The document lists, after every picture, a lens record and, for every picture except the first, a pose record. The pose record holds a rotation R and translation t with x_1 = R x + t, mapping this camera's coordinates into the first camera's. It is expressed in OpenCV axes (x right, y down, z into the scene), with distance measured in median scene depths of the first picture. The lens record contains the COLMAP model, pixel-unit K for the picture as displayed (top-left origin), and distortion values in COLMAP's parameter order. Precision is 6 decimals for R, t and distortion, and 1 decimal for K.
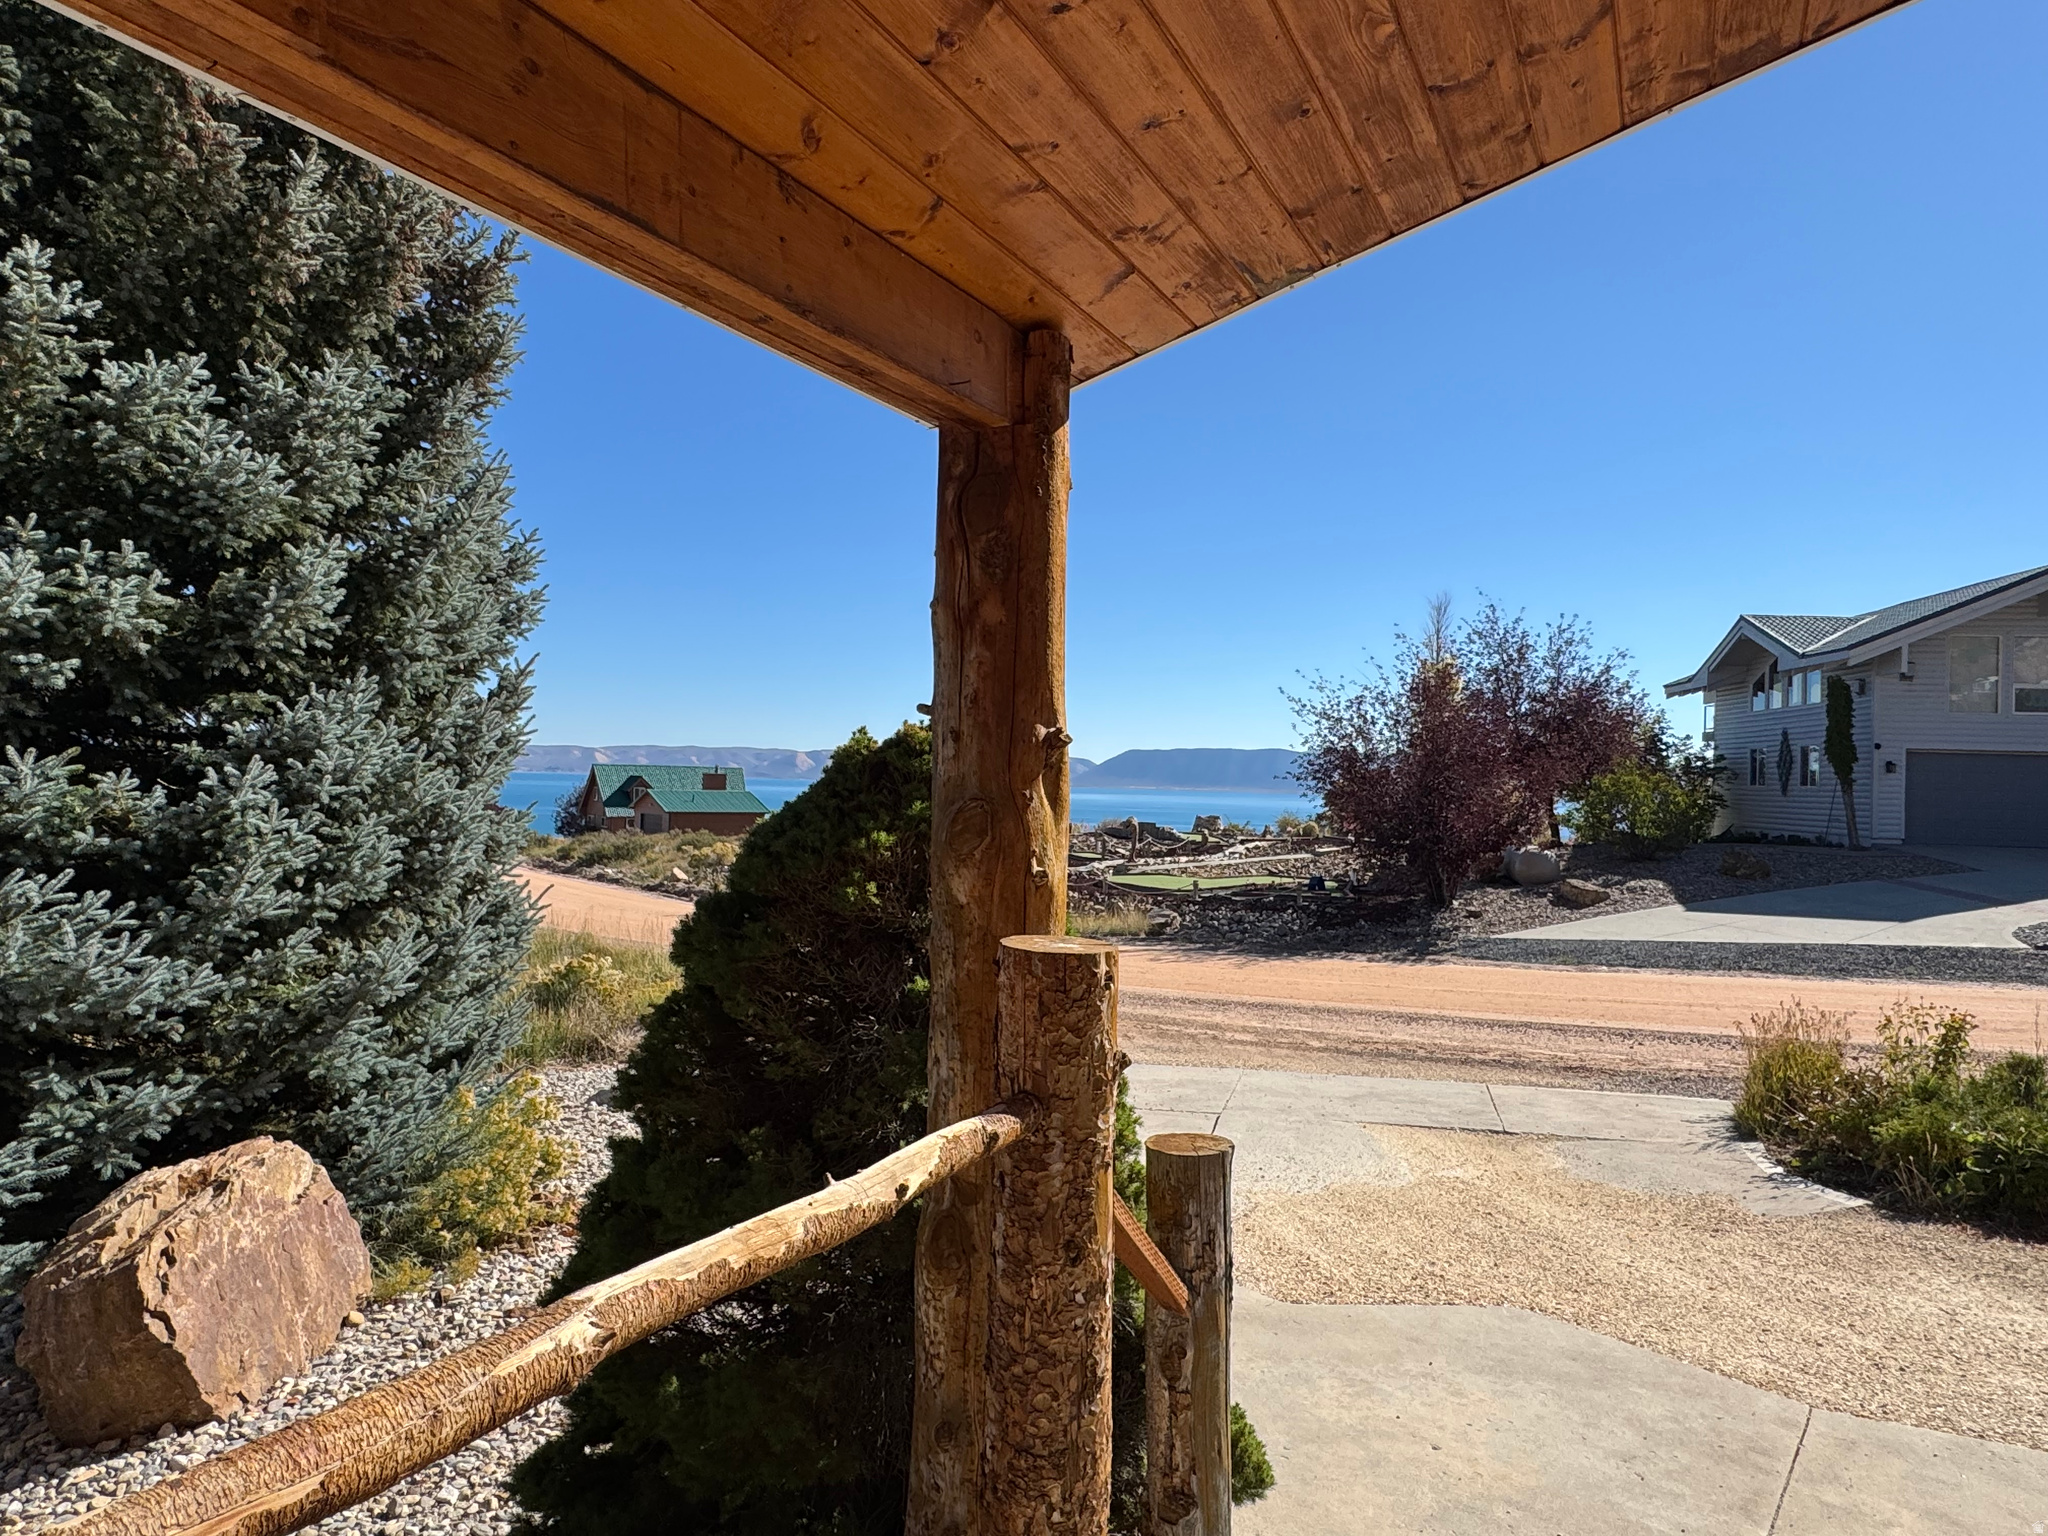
lens RADIAL K [[1250.0, 0, 1011.2], [0, 1250.0, 760.4], [0, 0, 1]] dist [-0.007441, 0.003382]
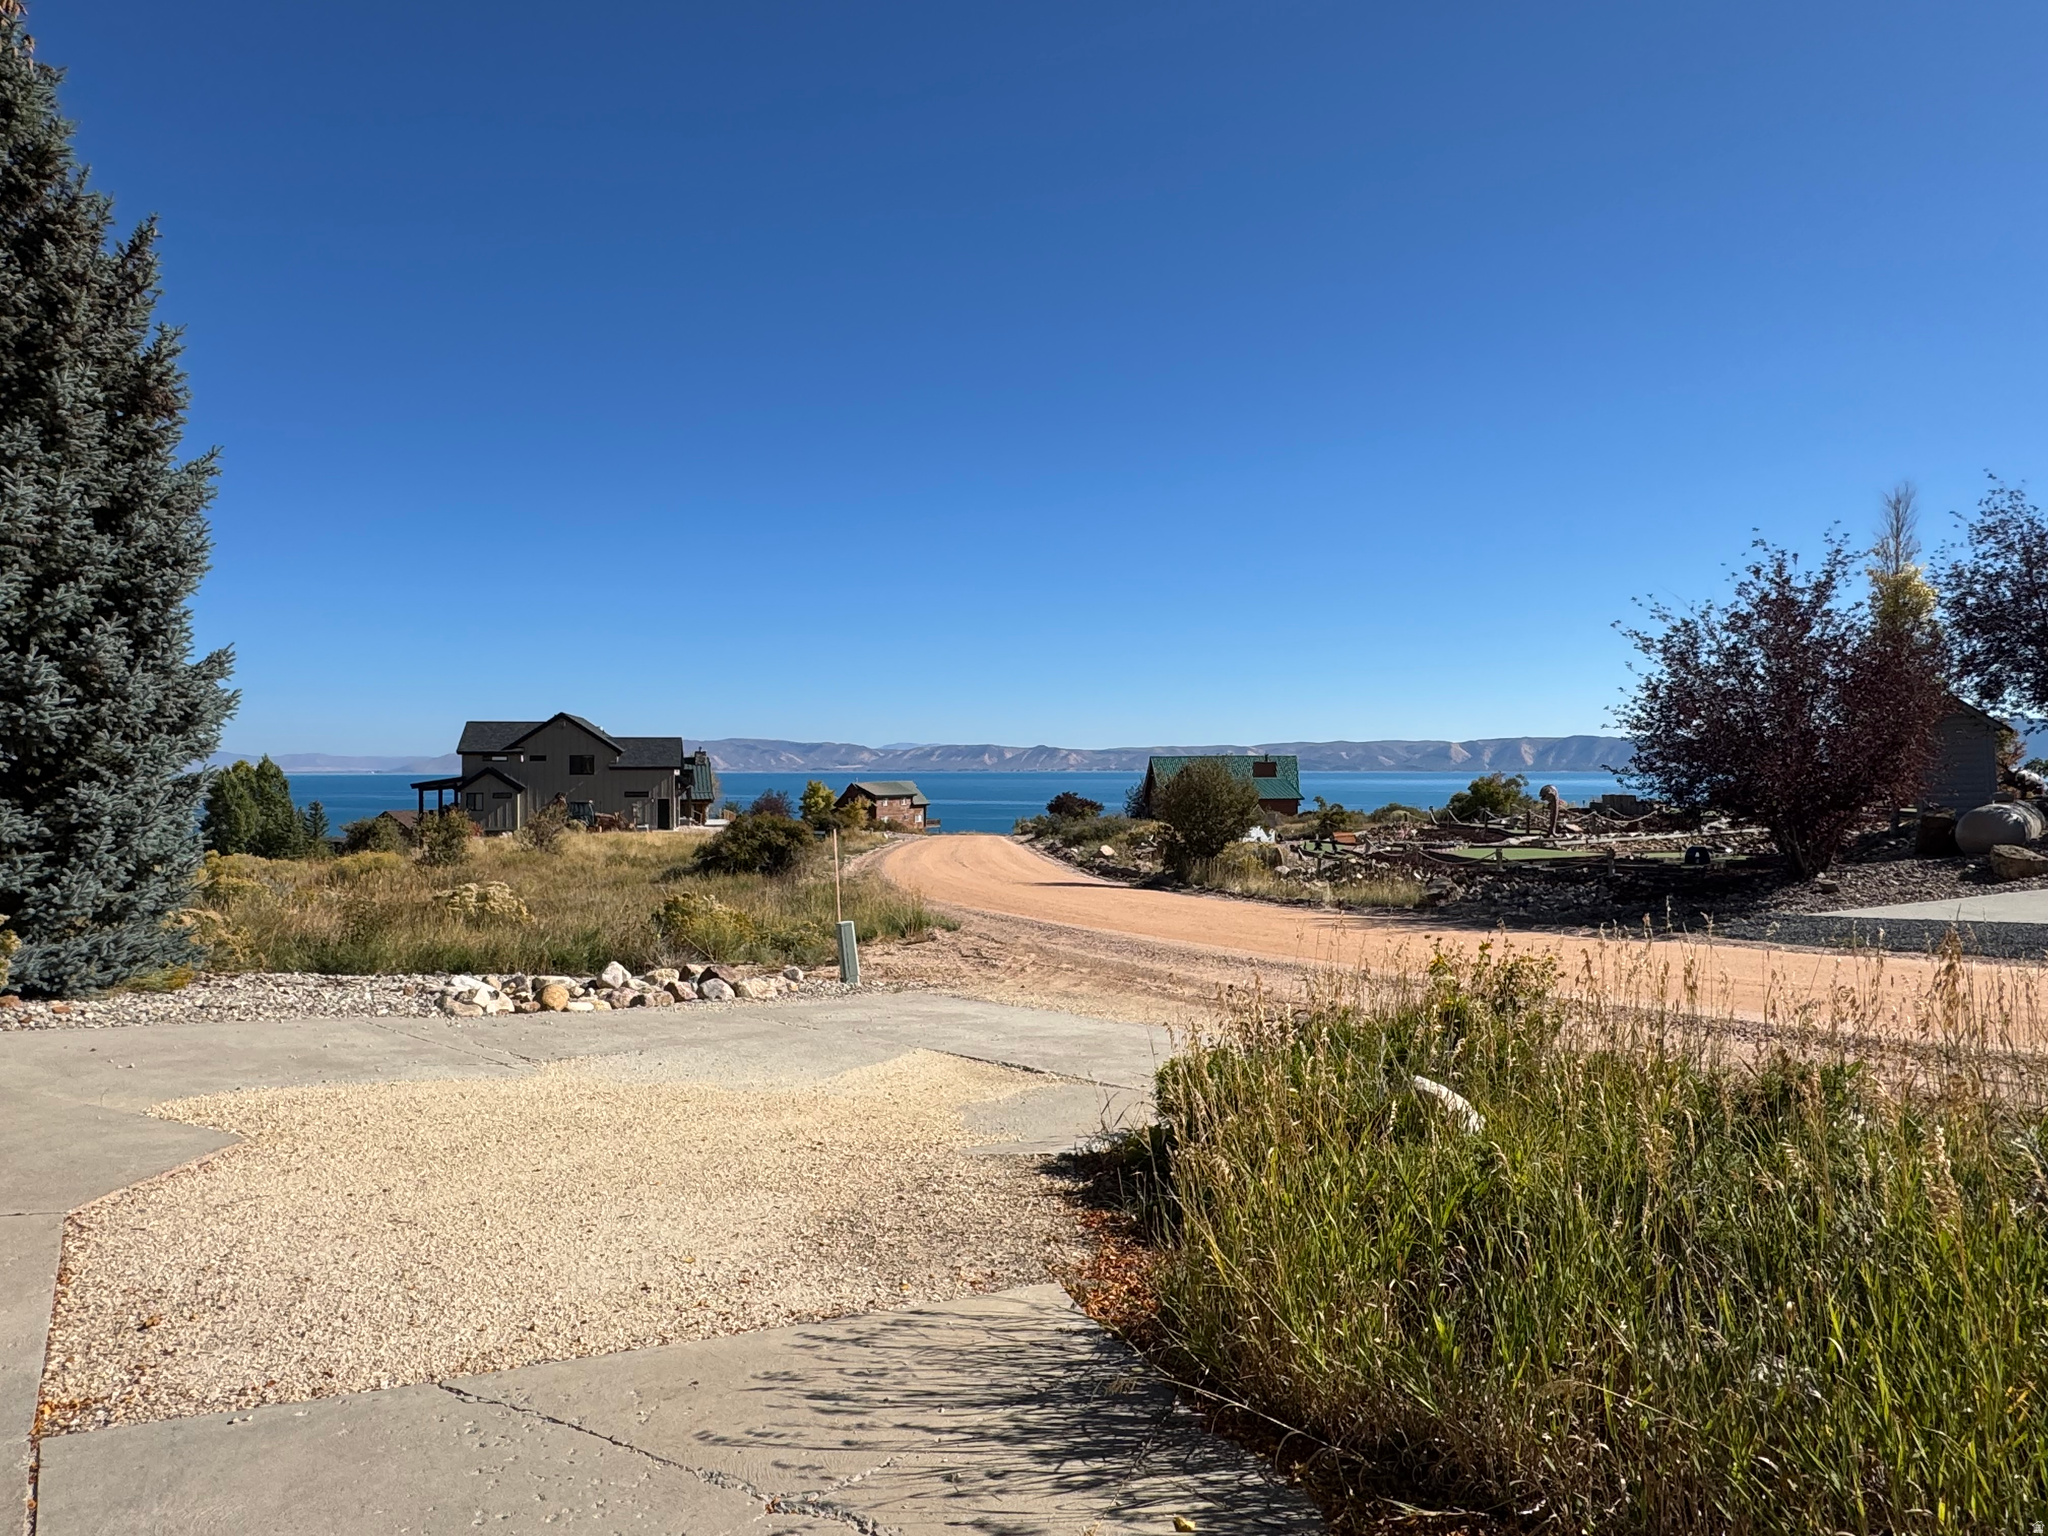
lens RADIAL K [[1250.0, 0, 1026.0], [0, 1250.0, 772.0], [0, 0, 1]] dist [-0.007441, 0.003382]
pose [[0.875125, -0.026145, -0.483190, 1.260868], [0.032445, 0.999463, 0.004682, 0.124013], [0.482808, -0.019775, 0.875503, 0.340387]]
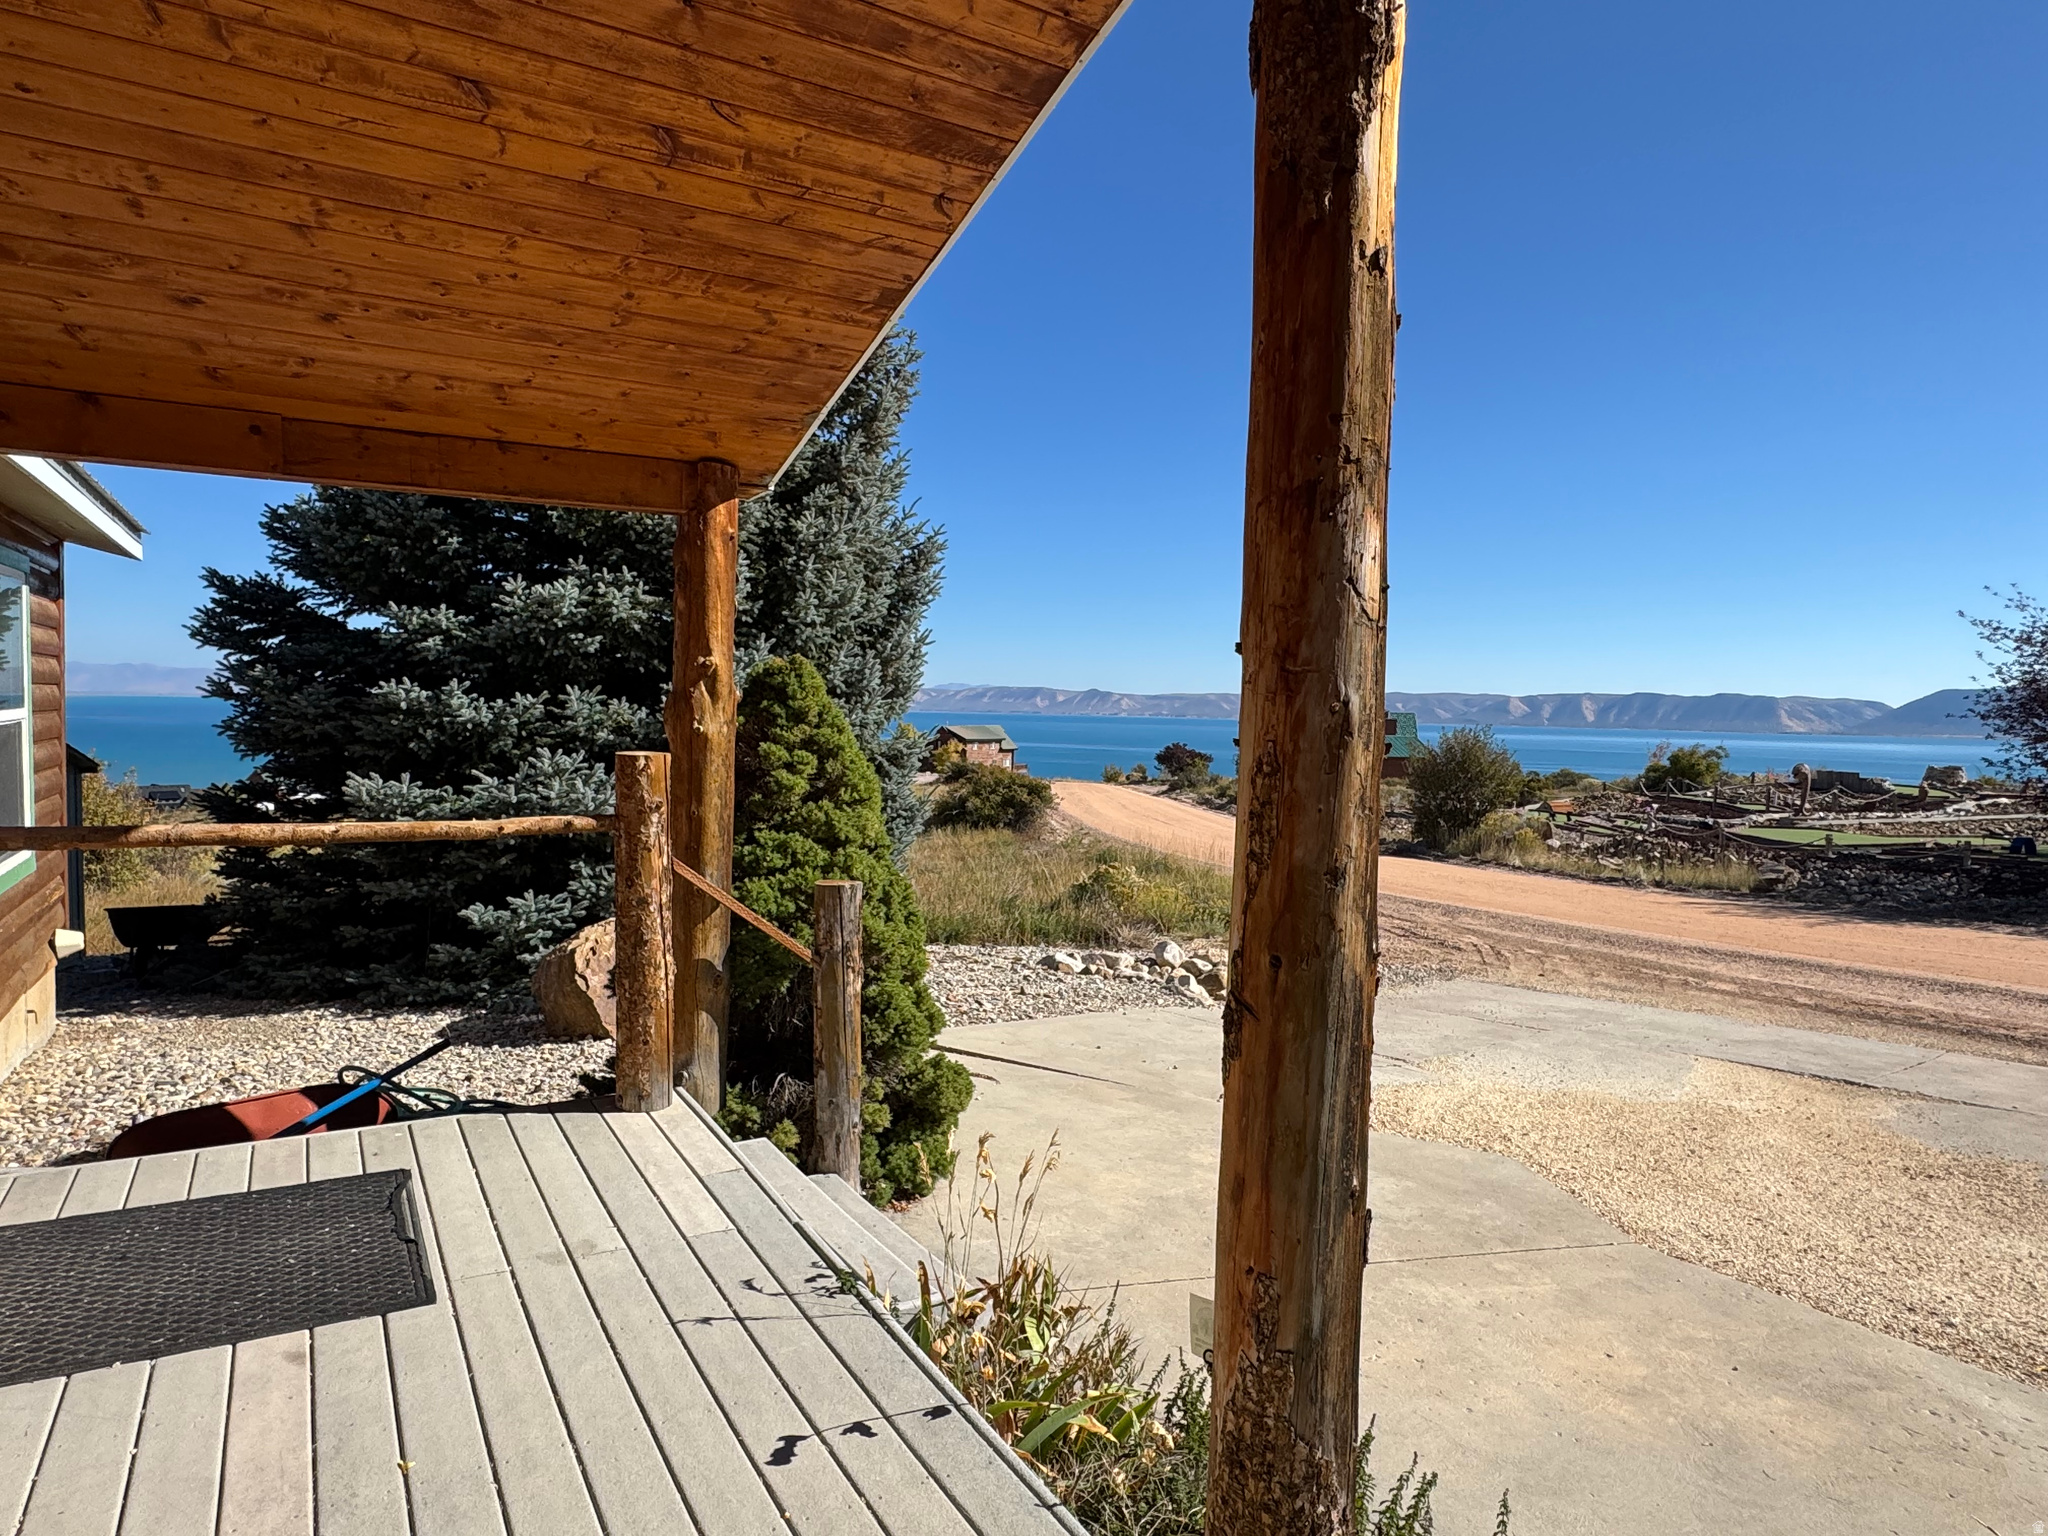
lens RADIAL K [[1250.0, 0, 1026.8], [0, 1250.0, 770.8], [0, 0, 1]] dist [-0.007441, 0.003382]
pose [[0.857343, 0.019167, -0.514388, 0.511255], [0.007155, 0.998766, 0.049143, 0.020498], [0.514695, -0.045813, 0.856148, -0.164373]]
